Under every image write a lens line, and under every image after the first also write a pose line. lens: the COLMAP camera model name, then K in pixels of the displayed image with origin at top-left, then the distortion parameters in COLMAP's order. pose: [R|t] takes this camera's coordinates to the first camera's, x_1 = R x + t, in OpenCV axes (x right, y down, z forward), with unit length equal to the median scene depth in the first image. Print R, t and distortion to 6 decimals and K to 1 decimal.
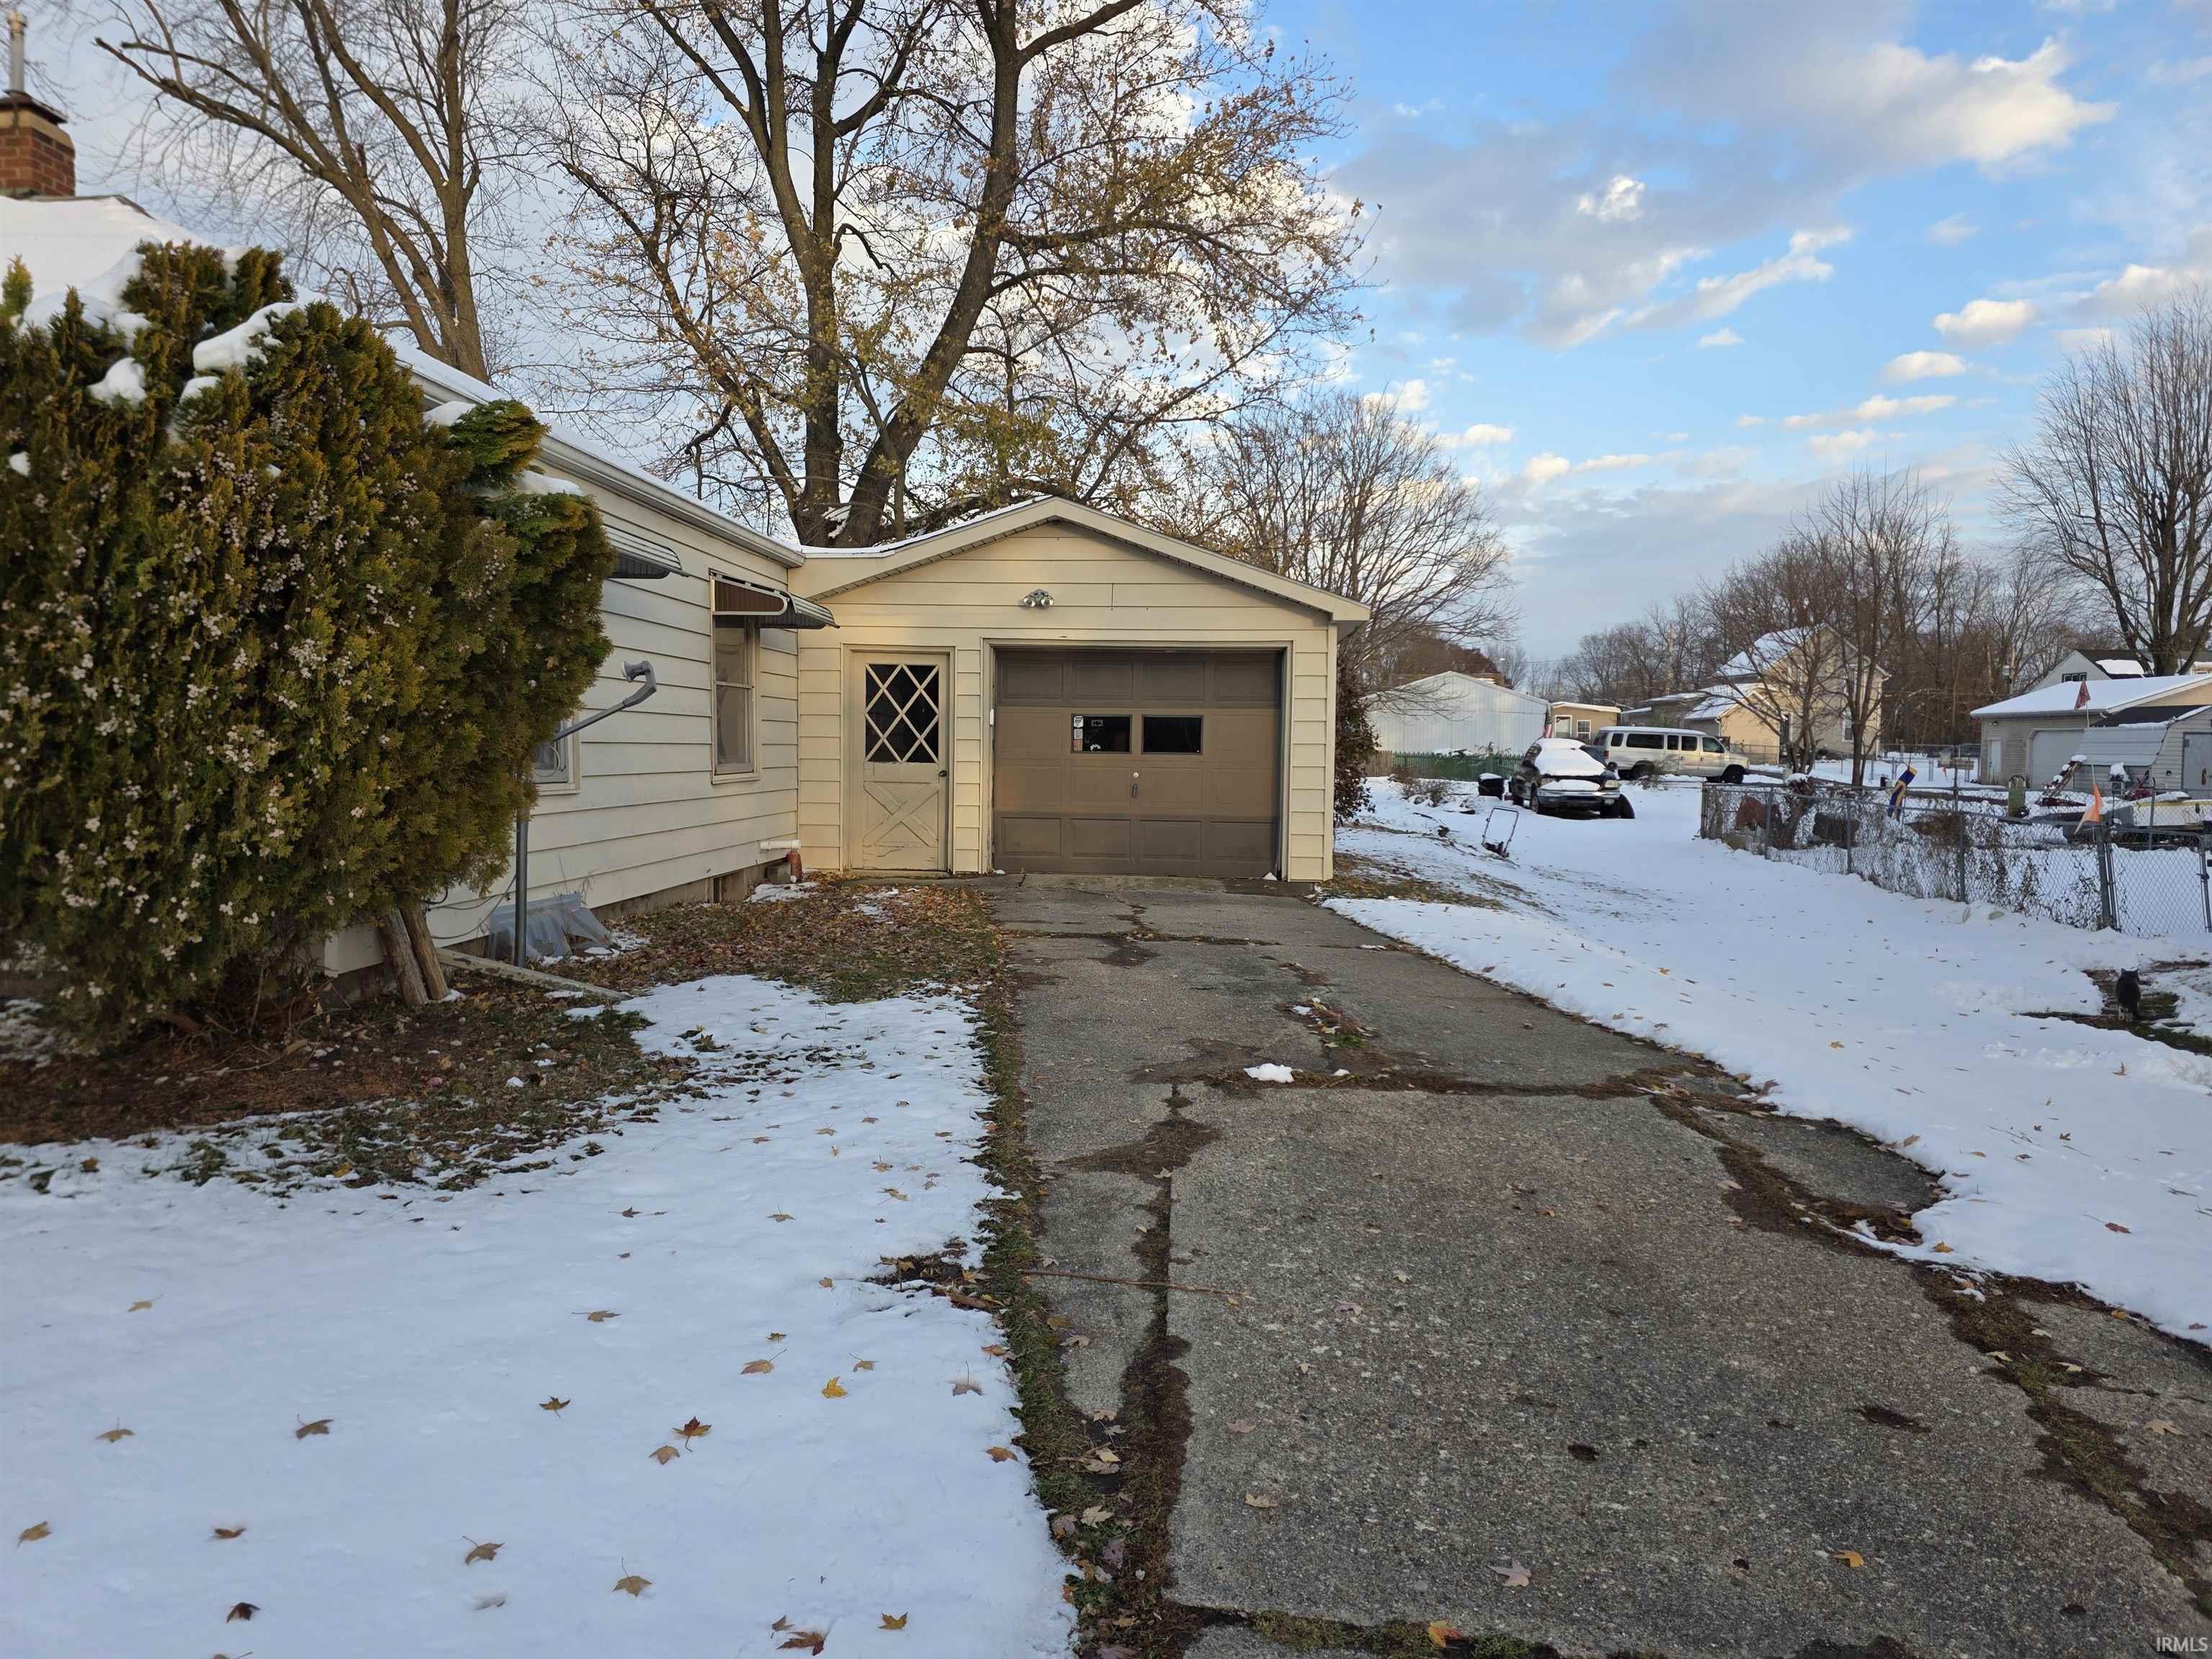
lens RADIAL K [[1517.3, 0, 1106.0], [0, 1517.3, 829.5], [0, 0, 1]] dist [0.095658, -0.098474]
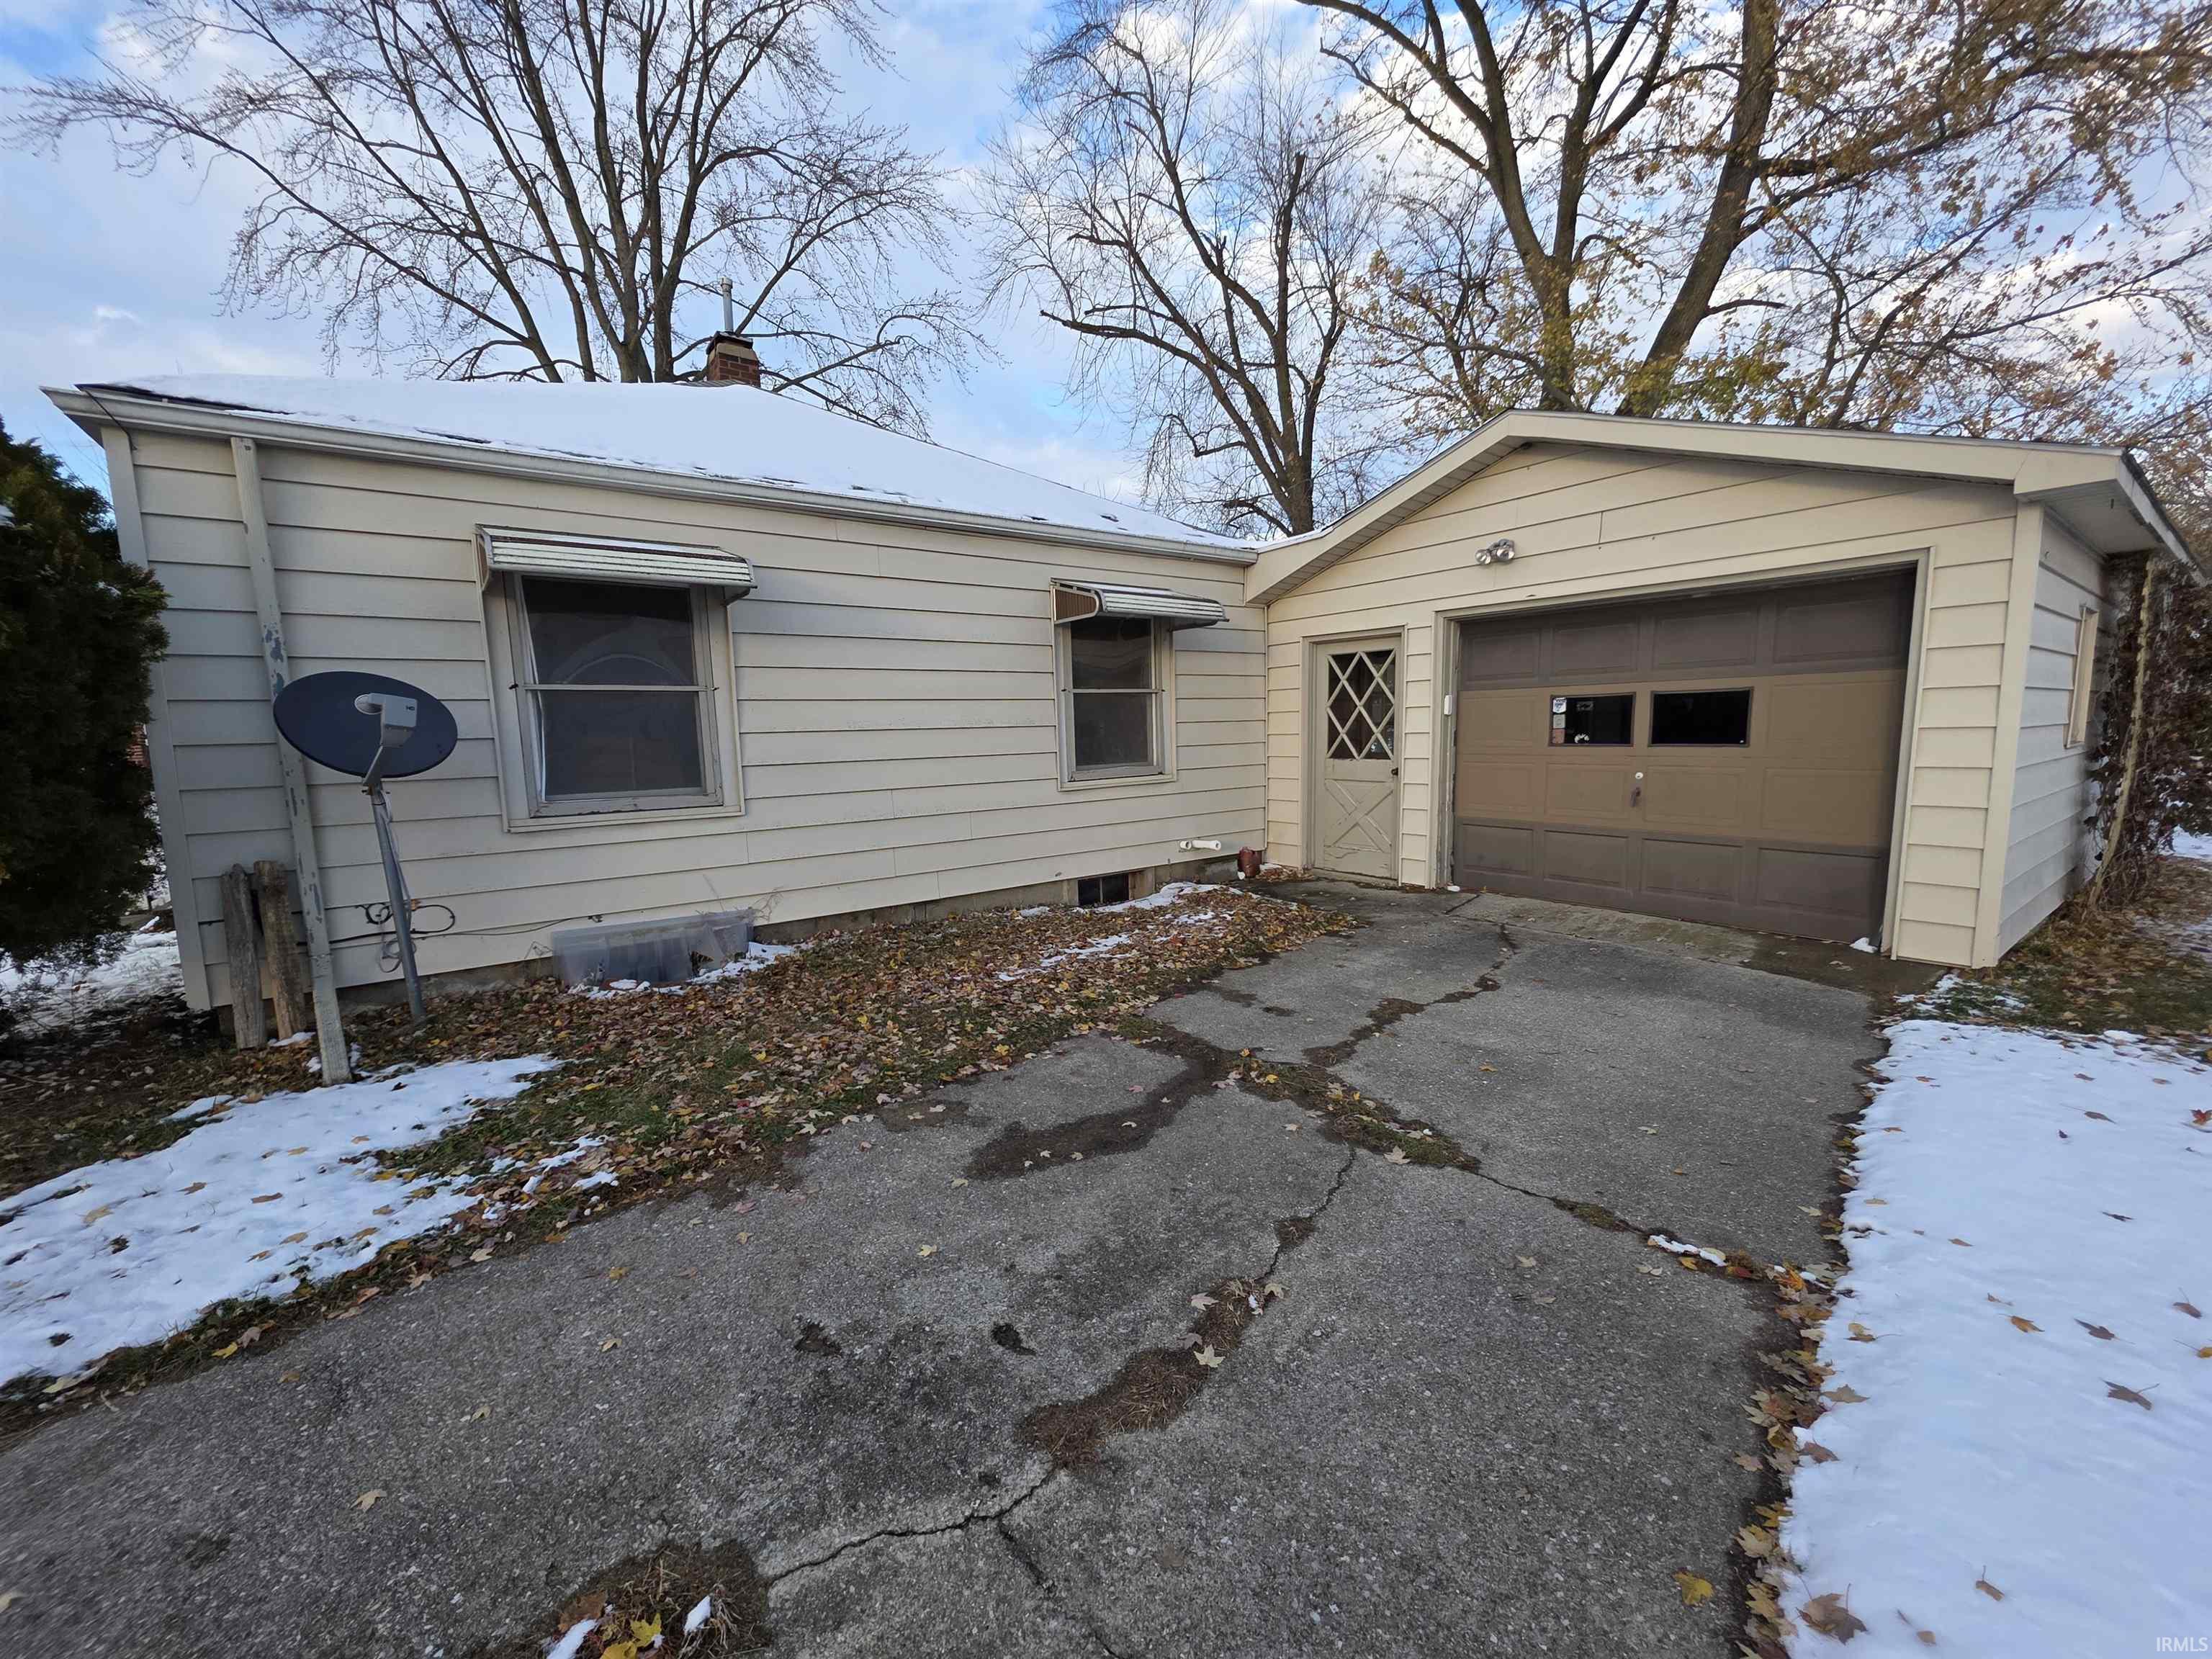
lens RADIAL K [[885.5, 0, 1100.4], [0, 885.5, 843.9], [0, 0, 1]] dist [-0.009154, -0.000228]
pose [[0.637554, 0.071216, -0.767107, 0.182723], [-0.005300, 0.996100, 0.088070, -0.039434], [0.770387, -0.052084, 0.635445, 0.534271]]
